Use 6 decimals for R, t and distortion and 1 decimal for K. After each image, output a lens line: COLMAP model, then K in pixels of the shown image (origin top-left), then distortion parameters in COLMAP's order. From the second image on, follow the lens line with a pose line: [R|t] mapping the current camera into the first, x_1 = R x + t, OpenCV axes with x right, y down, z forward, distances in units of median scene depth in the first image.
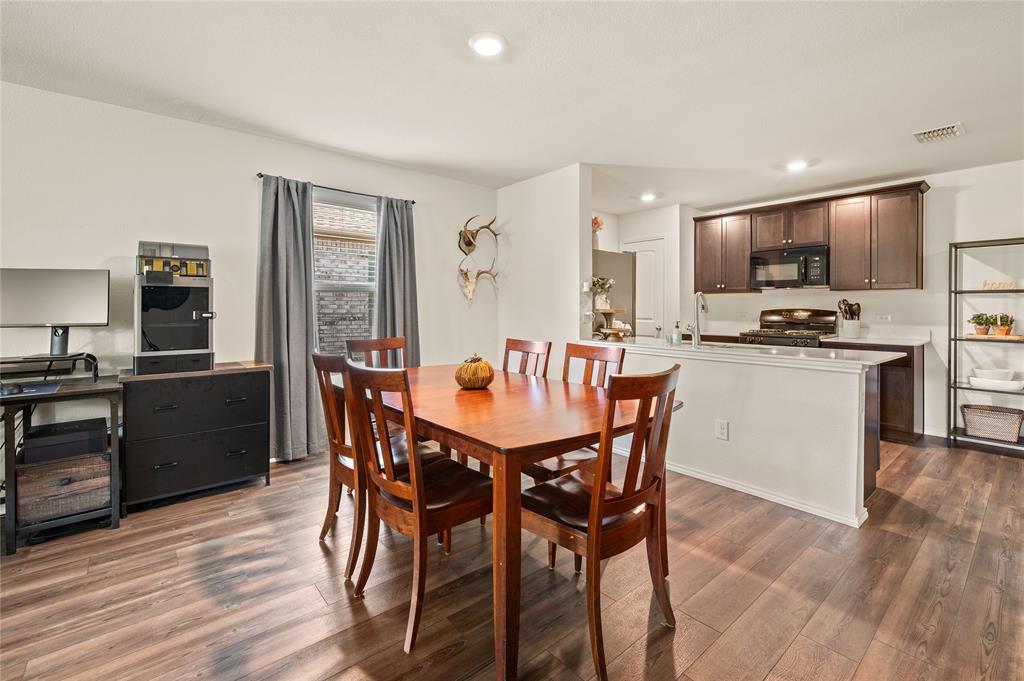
lens RADIAL K [[447.2, 0, 520.6], [0, 447.2, 307.2], [0, 0, 1]] dist [-0.007063, -0.000869]
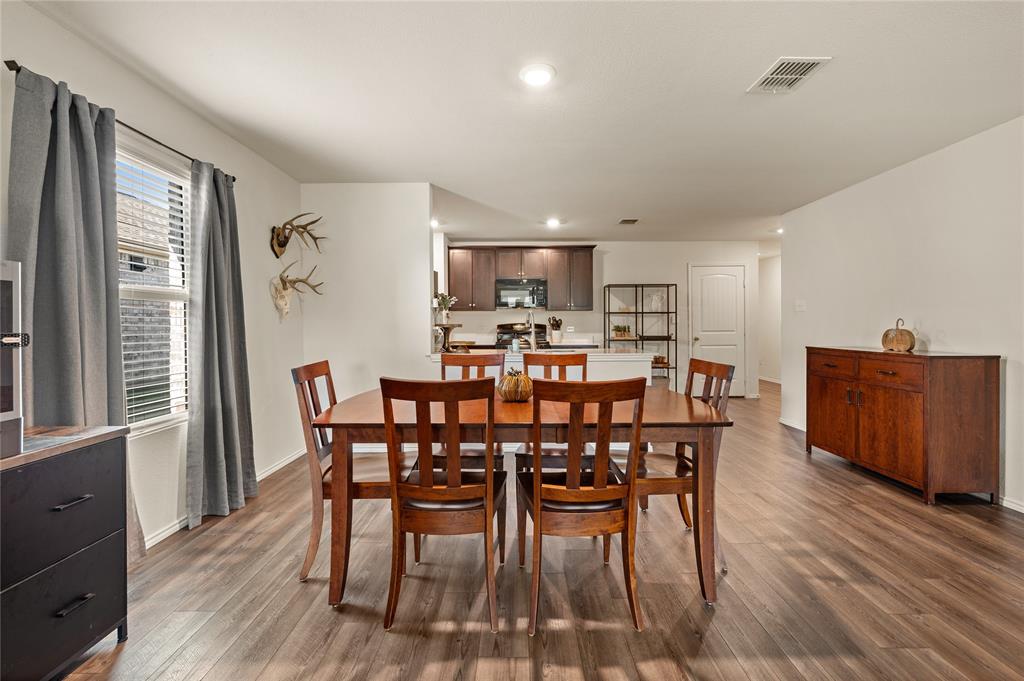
lens RADIAL K [[406.8, 0, 506.1], [0, 406.8, 328.0], [0, 0, 1]] dist [-0.001200, -0.001556]
pose [[0.671542, -0.011309, 0.740881, -0.442082], [-0.000890, 0.999871, 0.016068, -0.001092], [-0.740966, -0.011450, 0.671444, 0.218514]]
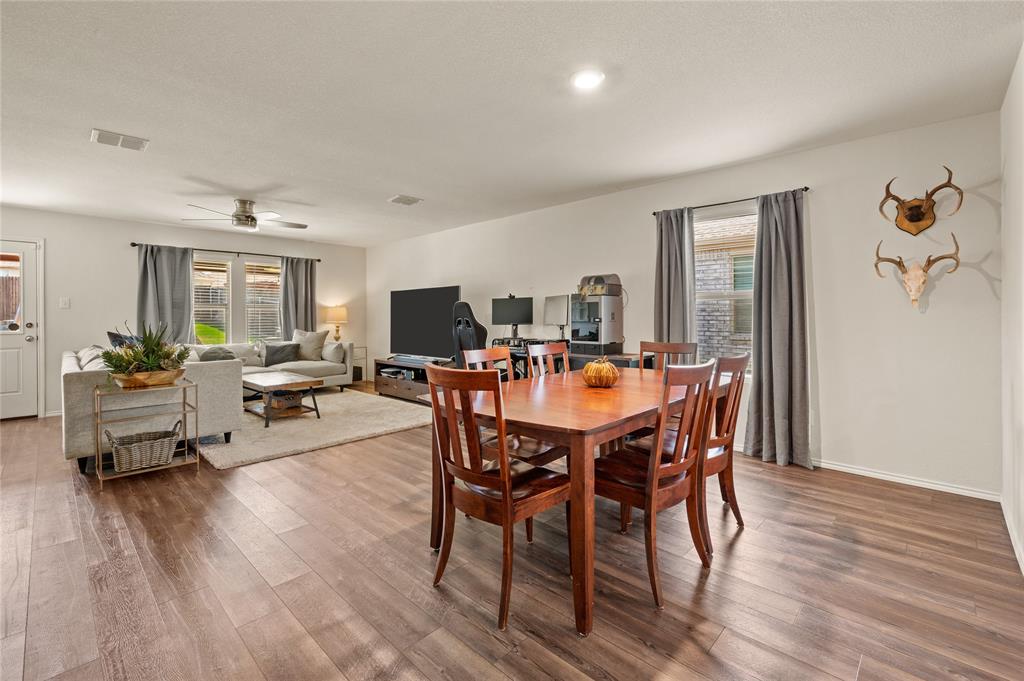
lens RADIAL K [[447.2, 0, 507.1], [0, 447.2, 314.7], [0, 0, 1]] dist [-0.007063, -0.000869]
pose [[0.100348, -0.001006, -0.994952, 0.549755], [0.011997, 0.999928, 0.000199, -0.003376], [0.994880, -0.011957, 0.100353, 0.353296]]
